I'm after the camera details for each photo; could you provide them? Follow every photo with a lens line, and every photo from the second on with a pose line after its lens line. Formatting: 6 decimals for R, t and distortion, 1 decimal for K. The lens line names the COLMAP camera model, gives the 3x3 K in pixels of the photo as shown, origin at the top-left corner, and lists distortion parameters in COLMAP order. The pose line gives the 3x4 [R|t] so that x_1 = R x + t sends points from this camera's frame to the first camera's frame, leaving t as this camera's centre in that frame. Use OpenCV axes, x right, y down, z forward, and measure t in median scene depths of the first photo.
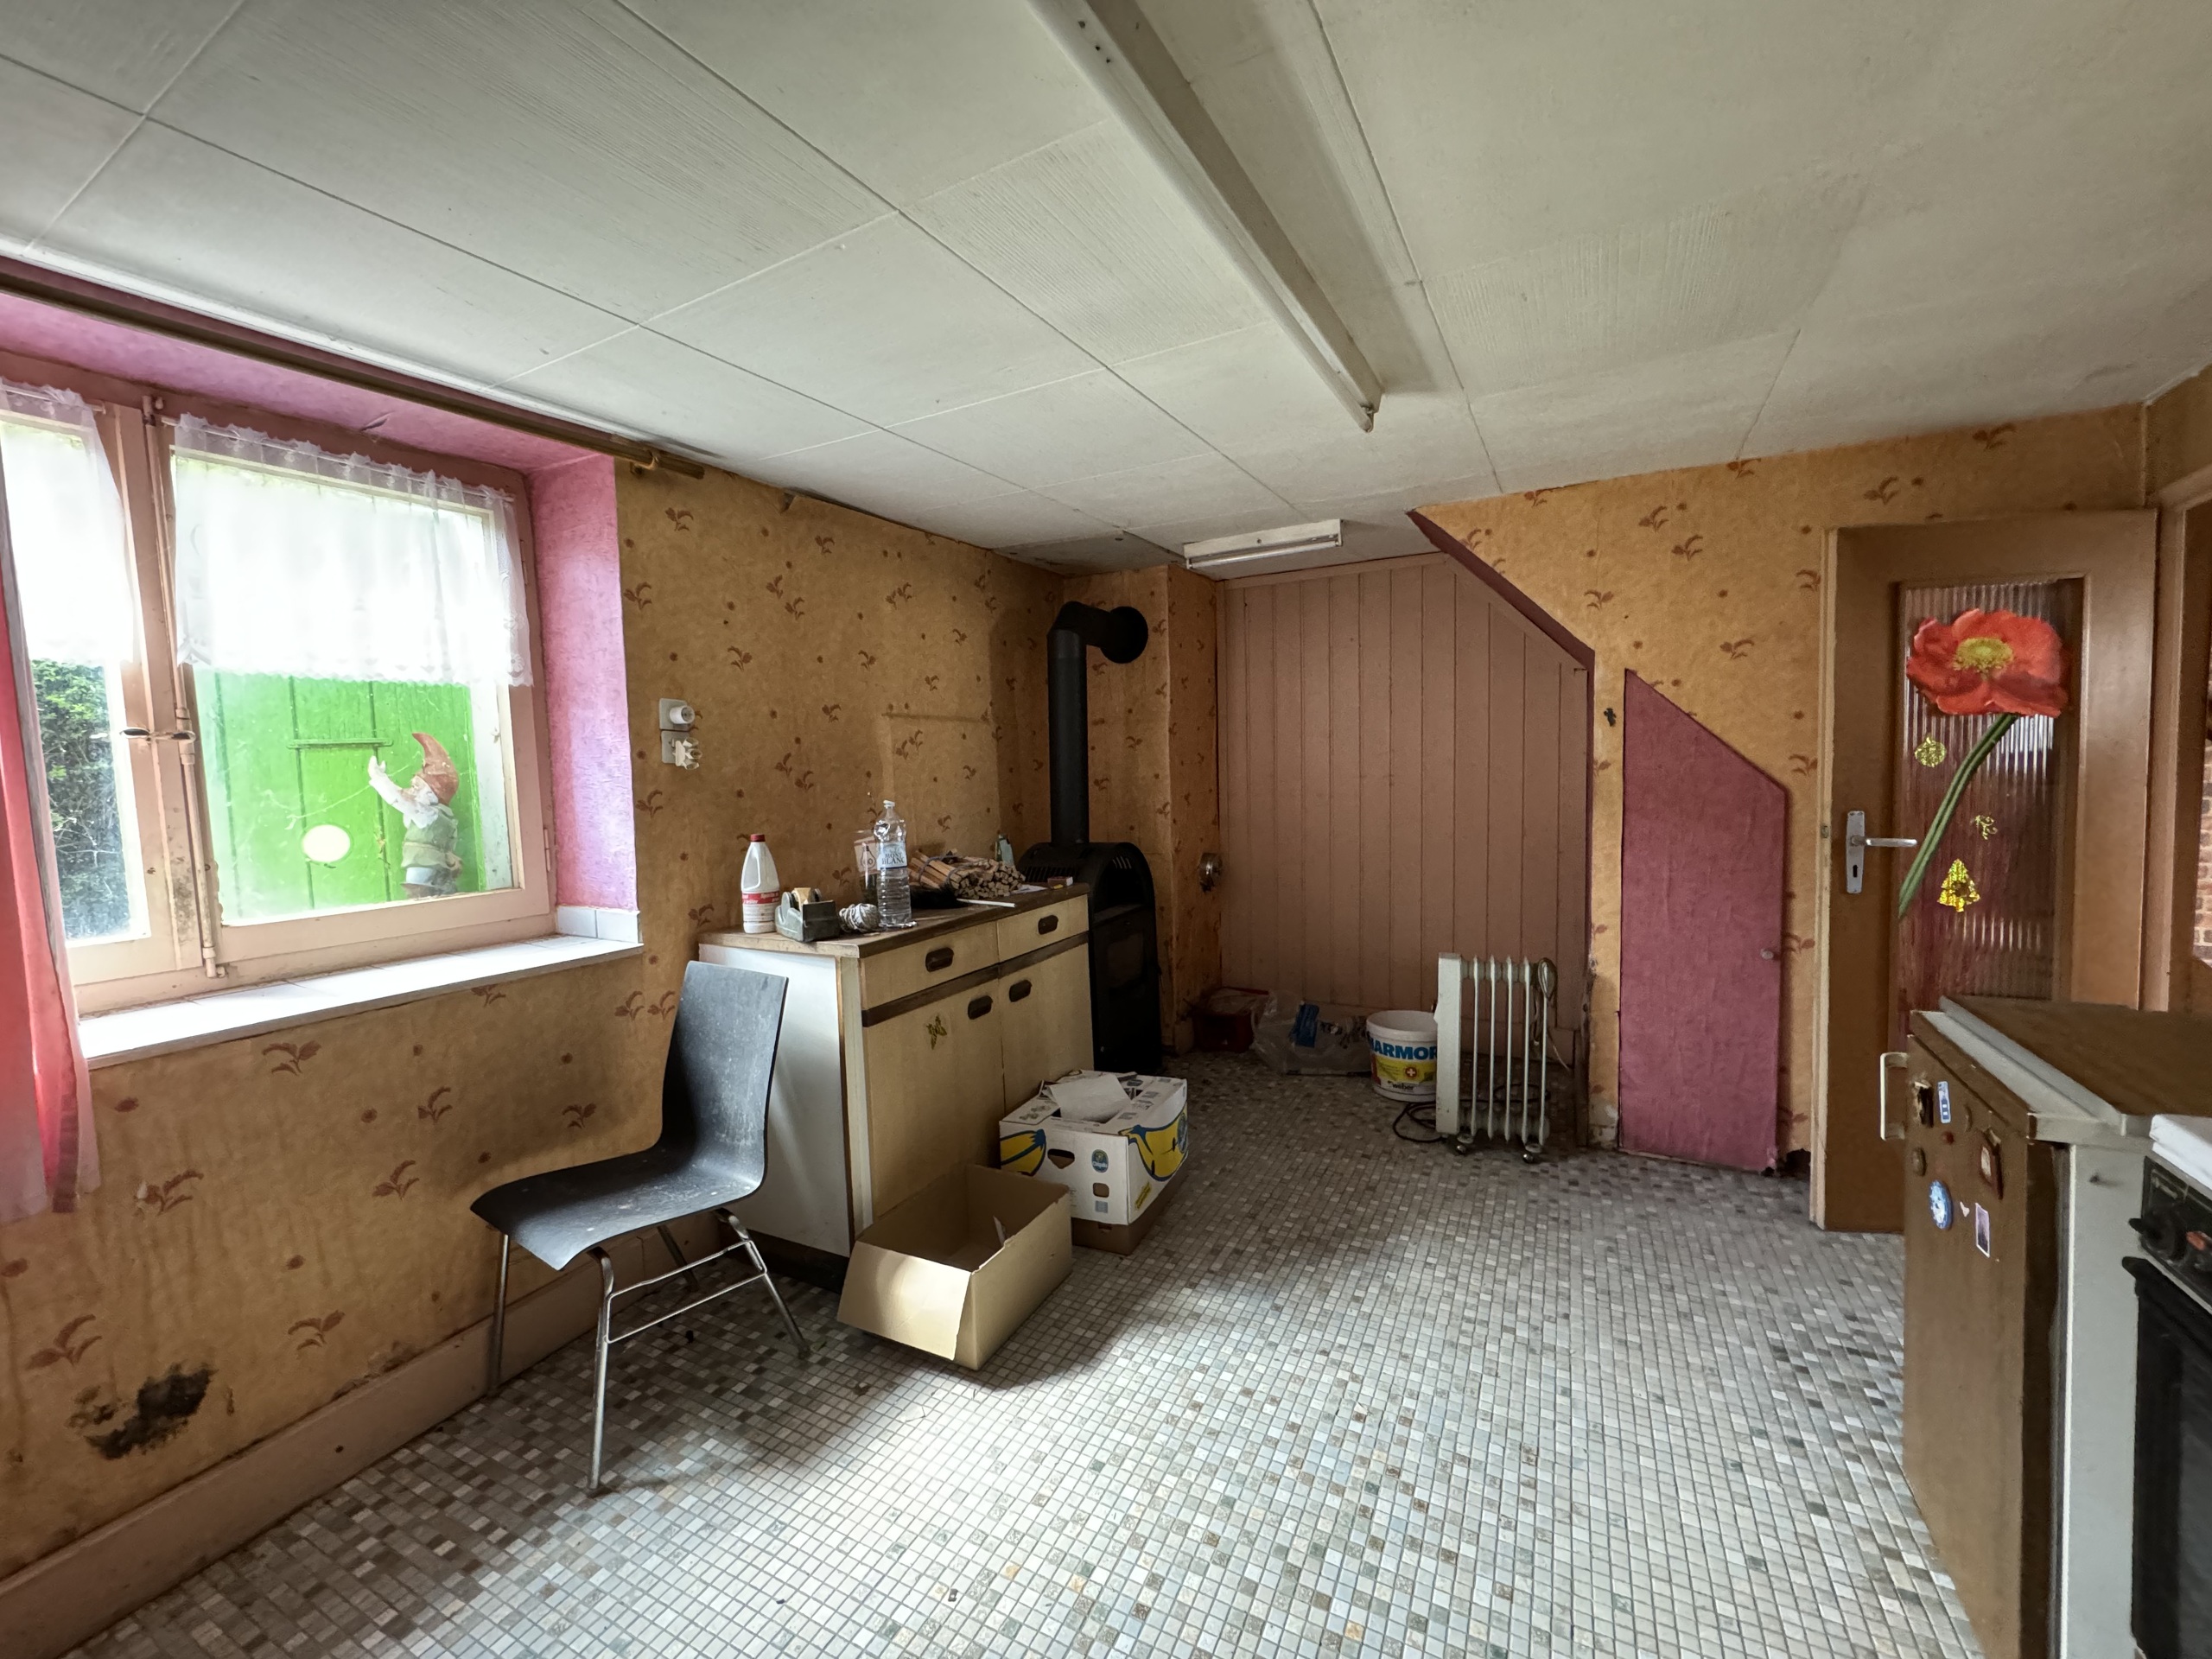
lens RADIAL K [[886.7, 0, 1101.8], [0, 886.7, 826.8], [0, 0, 1]] dist [-0.000743, 0.000167]
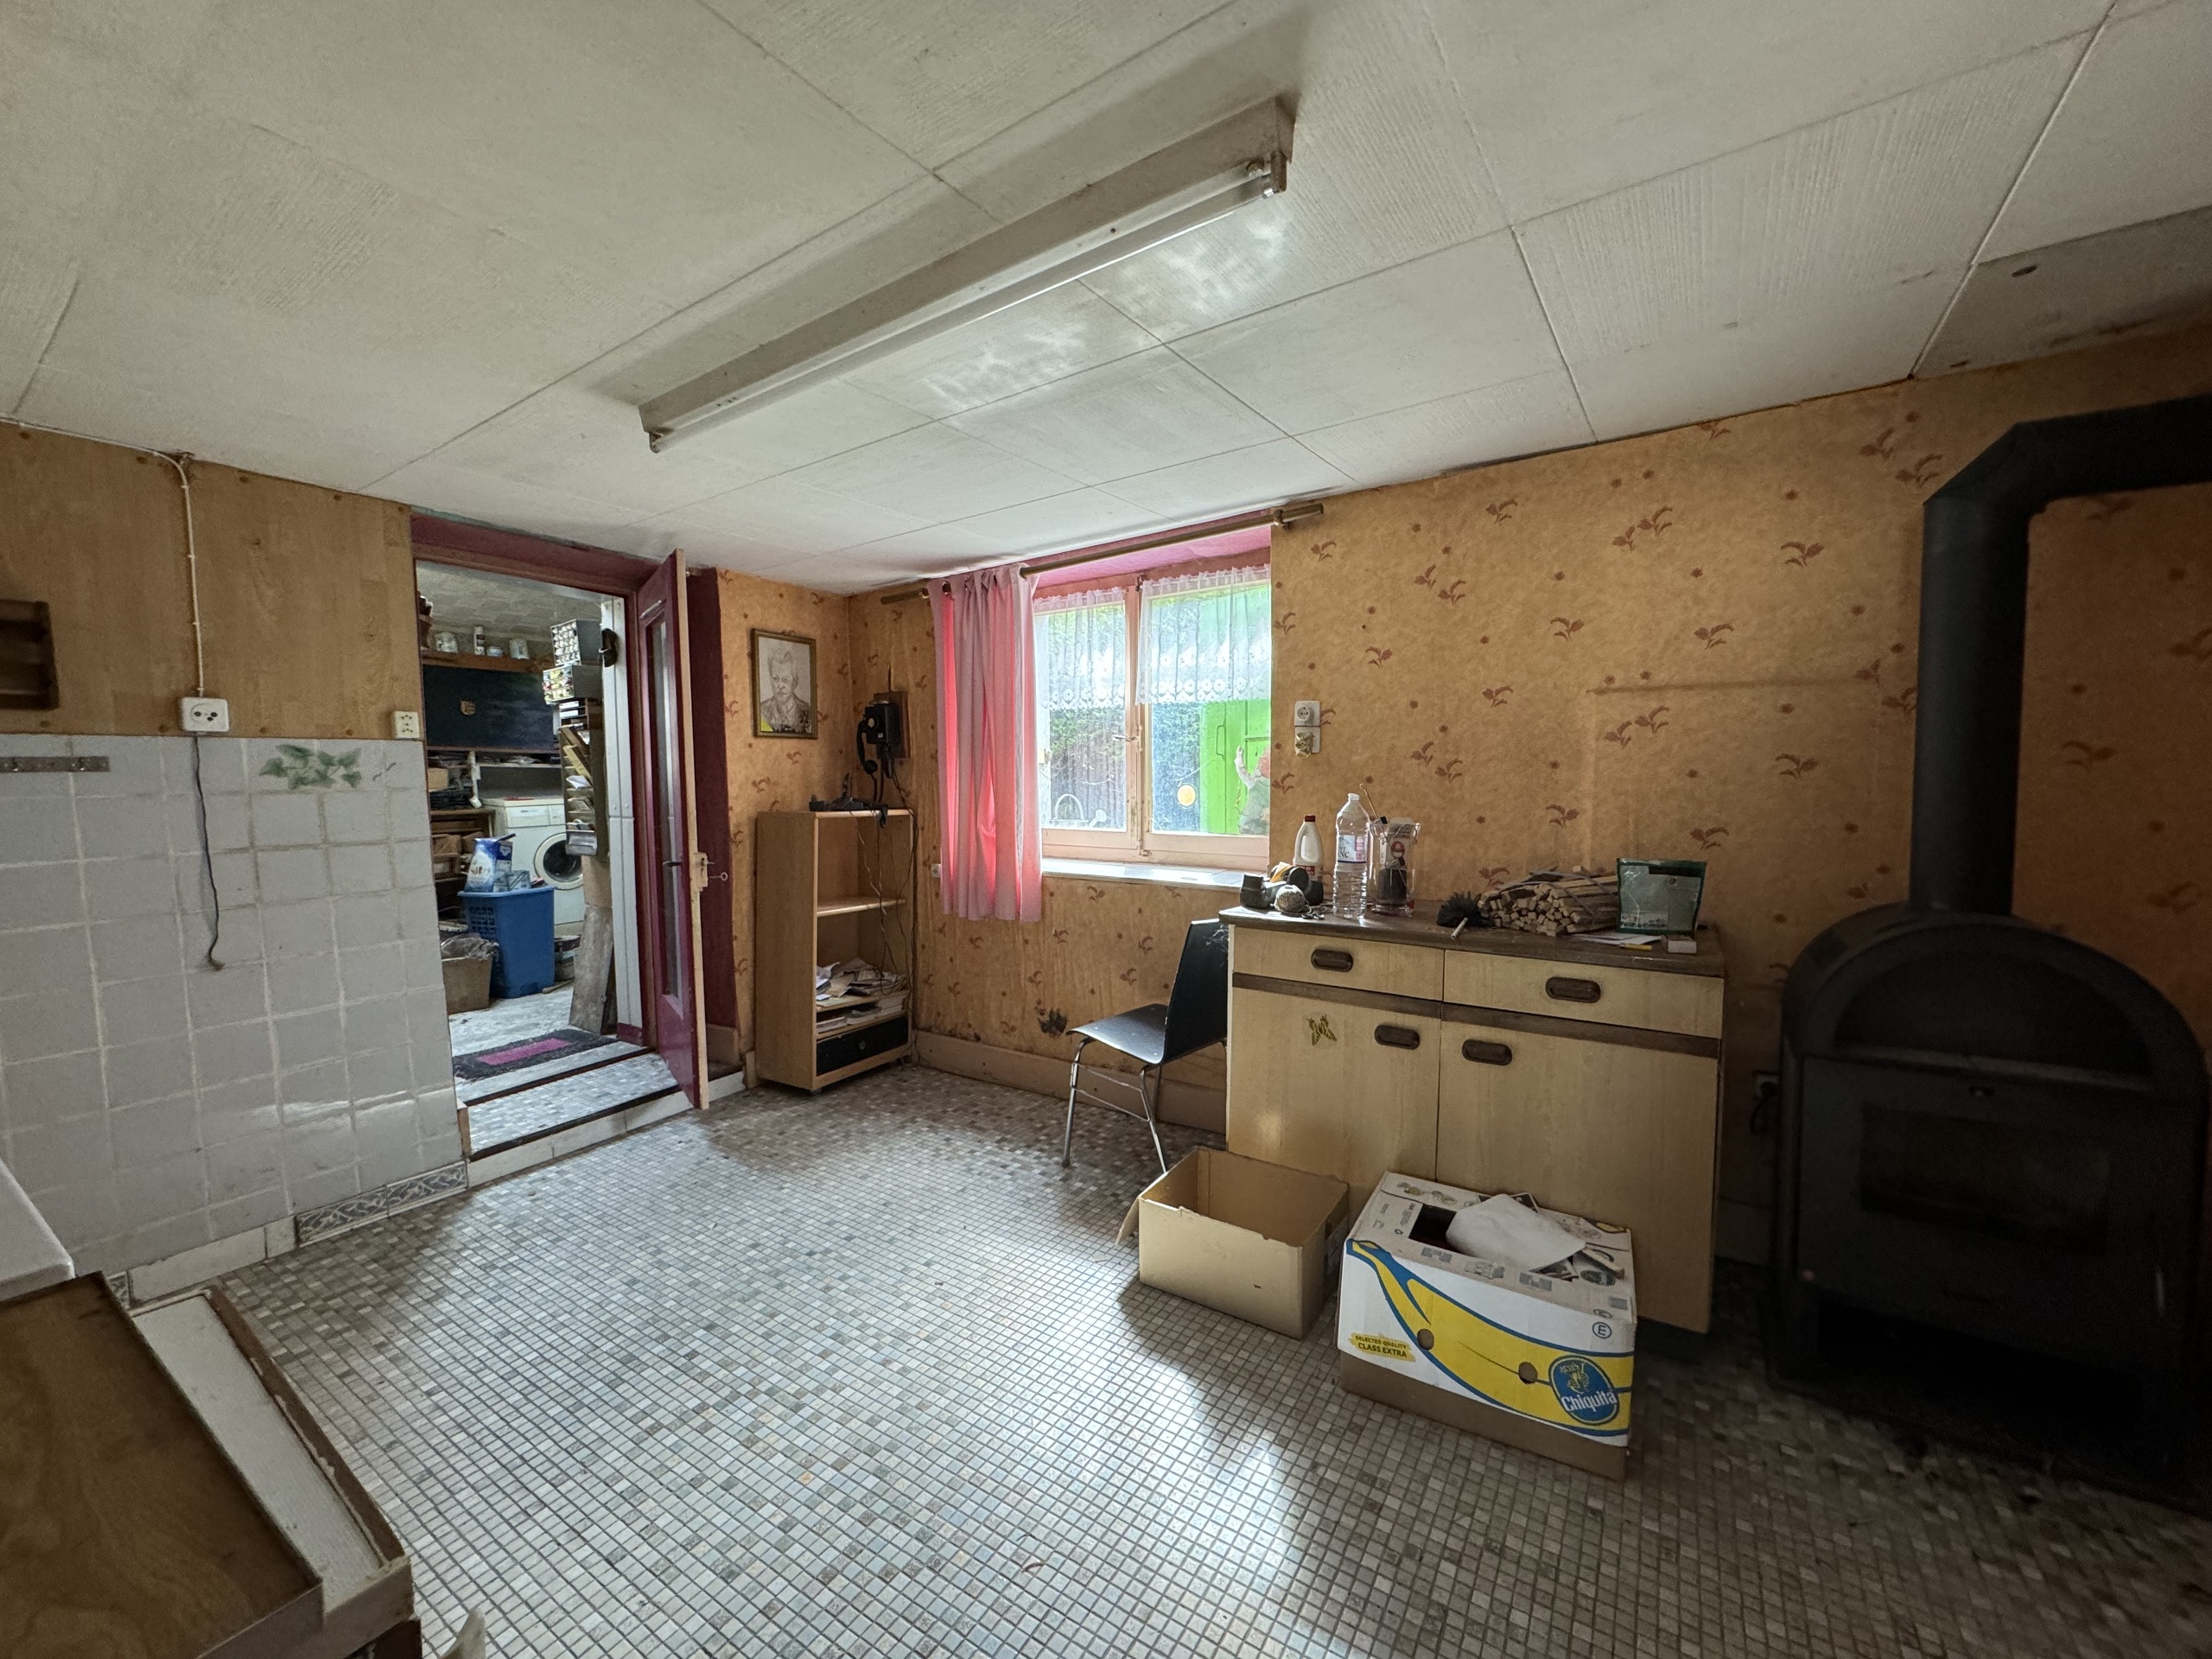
lens RADIAL K [[886.7, 0, 1109.8], [0, 886.7, 827.5], [0, 0, 1]] dist [-0.000743, 0.000167]
pose [[-0.096012, 0.101637, -0.990178, 0.793722], [-0.056948, 0.992583, 0.107406, -0.085463], [0.993750, 0.066701, -0.089512, 0.849031]]
